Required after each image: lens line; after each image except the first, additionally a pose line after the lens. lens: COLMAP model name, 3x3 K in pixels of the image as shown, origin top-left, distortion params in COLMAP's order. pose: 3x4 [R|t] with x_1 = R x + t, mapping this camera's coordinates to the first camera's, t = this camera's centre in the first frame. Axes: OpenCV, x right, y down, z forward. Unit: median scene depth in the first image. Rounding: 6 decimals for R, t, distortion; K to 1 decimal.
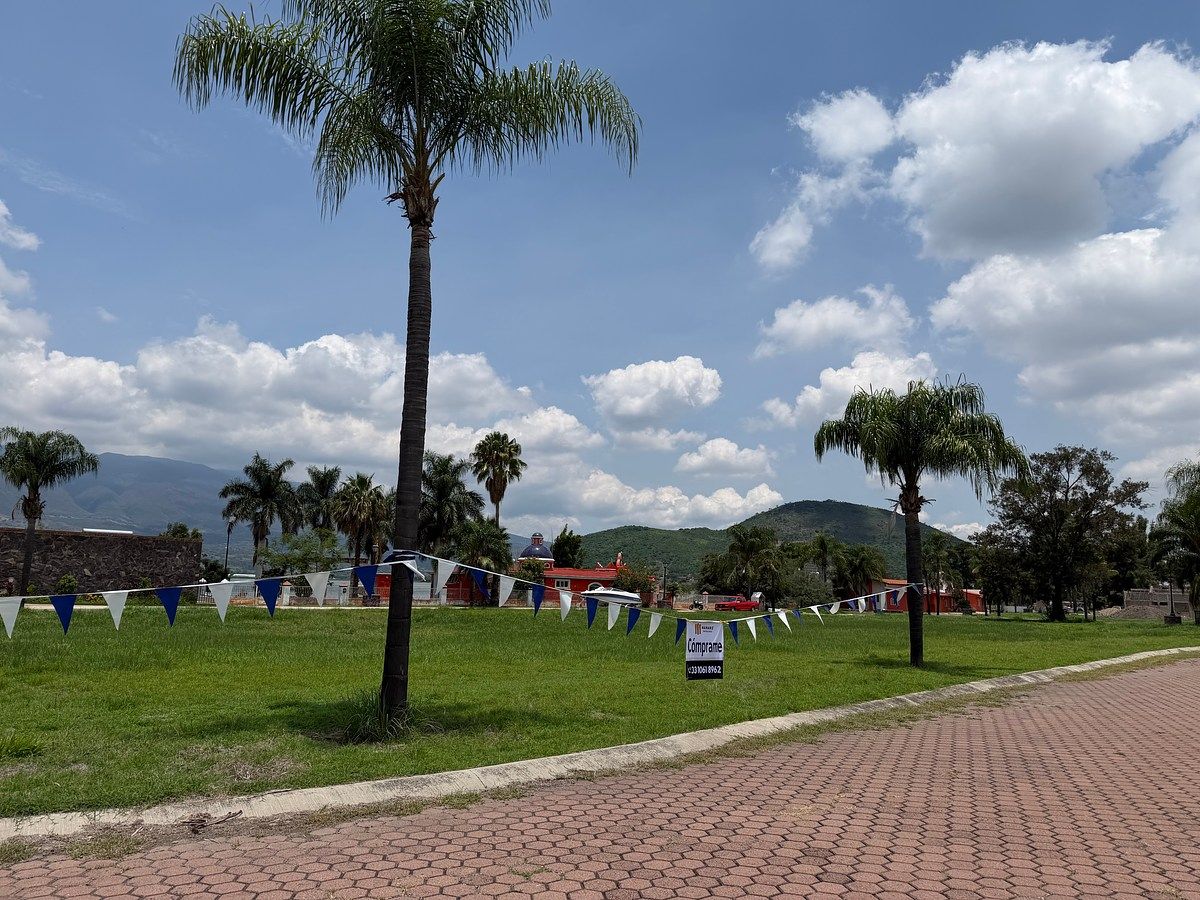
lens RADIAL K [[827.1, 0, 598.7], [0, 827.1, 446.2], [0, 0, 1]] dist [0.107503, -0.149029]
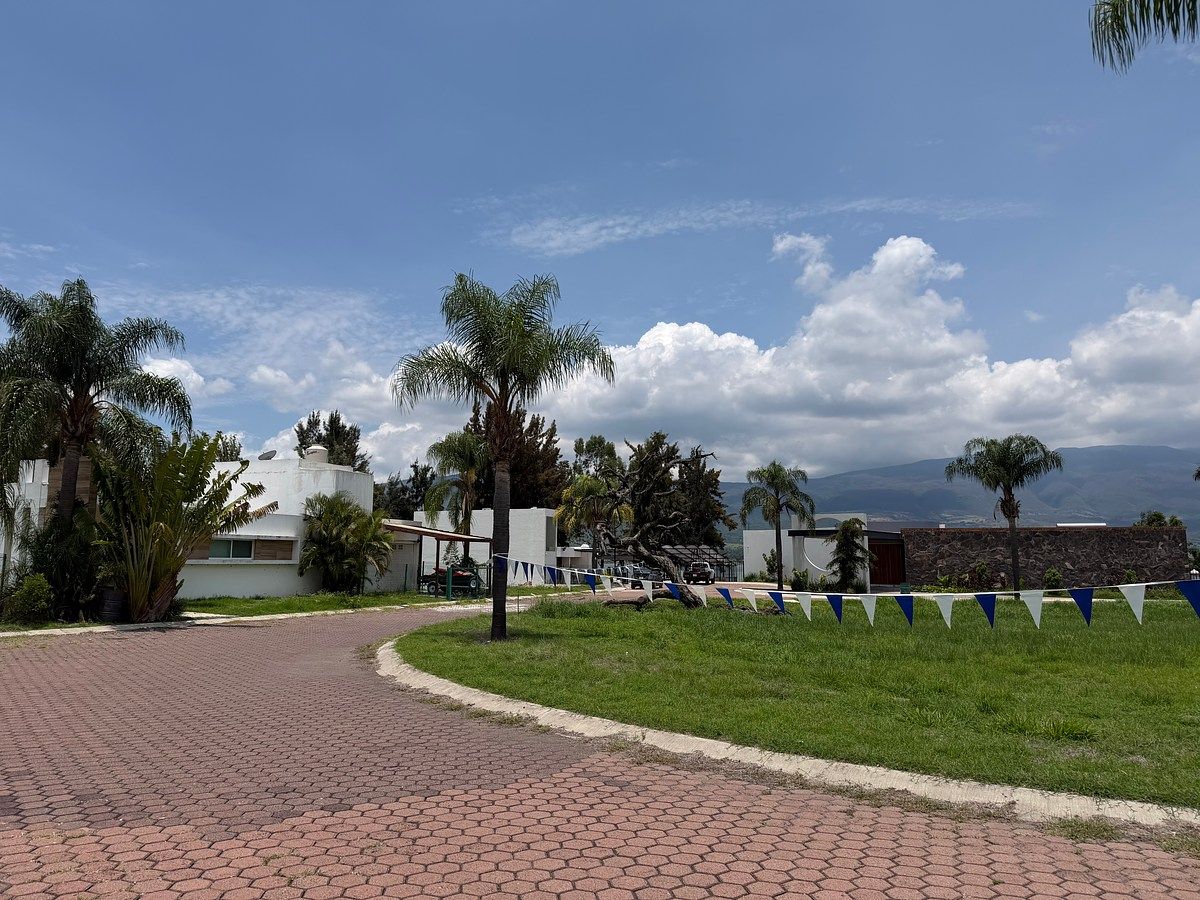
lens RADIAL K [[828.5, 0, 599.3], [0, 828.5, 455.0], [0, 0, 1]] dist [0.106440, -0.152210]
pose [[0.506646, -0.137822, -0.851067, -0.003343], [0.153842, 0.985749, -0.068050, -0.000706], [0.848317, -0.096453, 0.520629, -0.003367]]
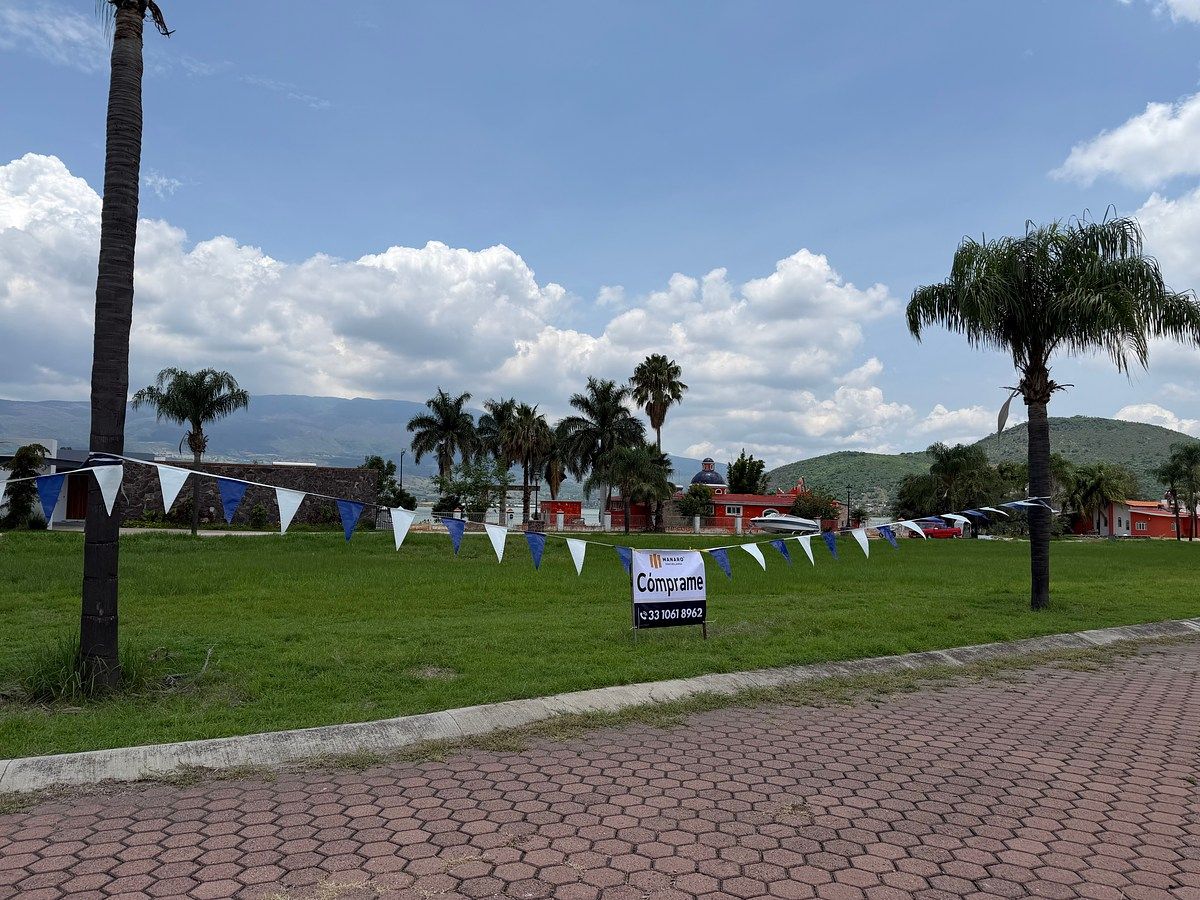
lens RADIAL K [[825.0, 0, 597.5], [0, 825.0, 446.2], [0, 0, 1]] dist [0.098472, -0.146149]
pose [[0.968401, -0.027635, -0.247864, 0.041766], [0.048657, 0.995679, 0.079094, 0.009177], [0.244608, -0.088655, 0.965561, 0.045980]]
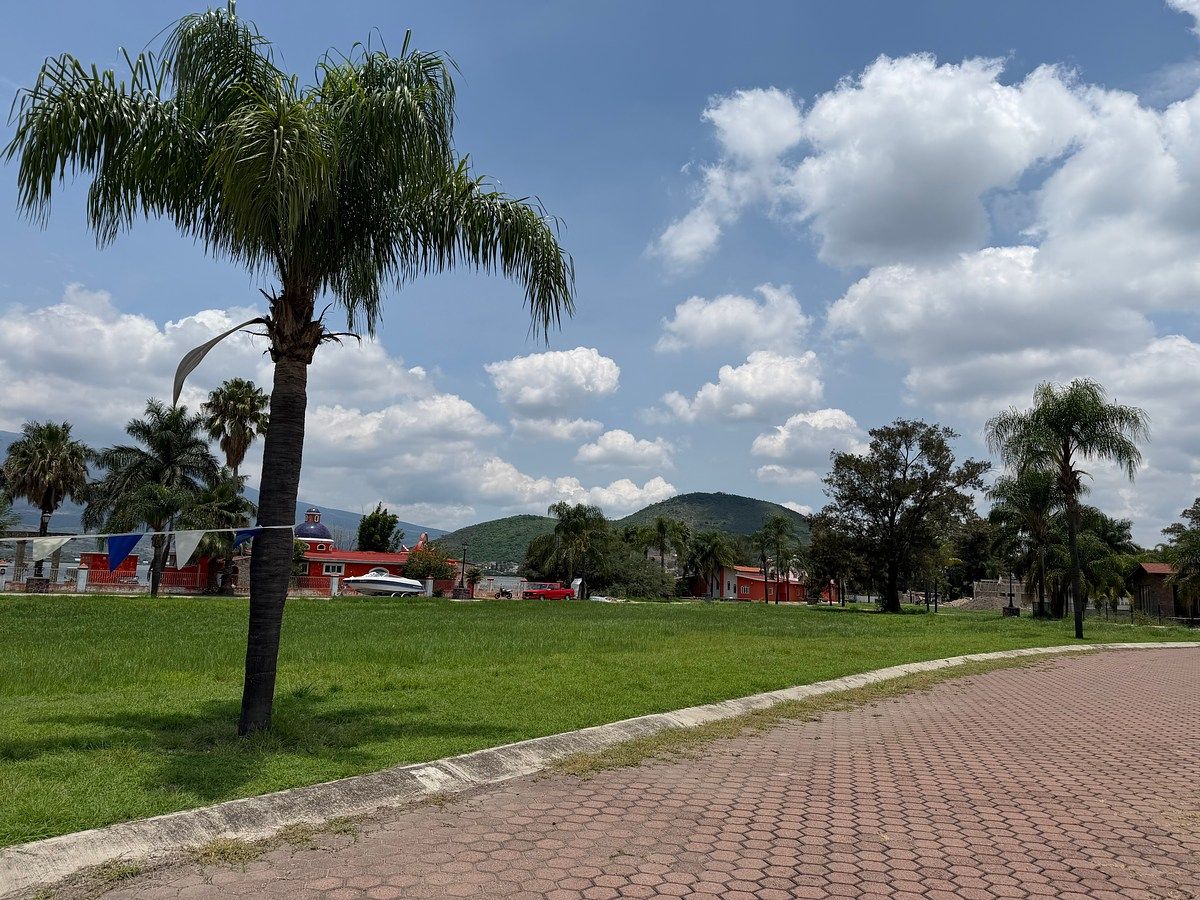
lens RADIAL K [[825.0, 0, 597.5], [0, 825.0, 446.2], [0, 0, 1]] dist [0.098472, -0.146149]
pose [[0.993342, 0.025351, 0.112375, 0.122650], [-0.026542, 0.999606, 0.009116, 0.028707], [-0.112100, -0.012038, 0.993624, 0.140102]]
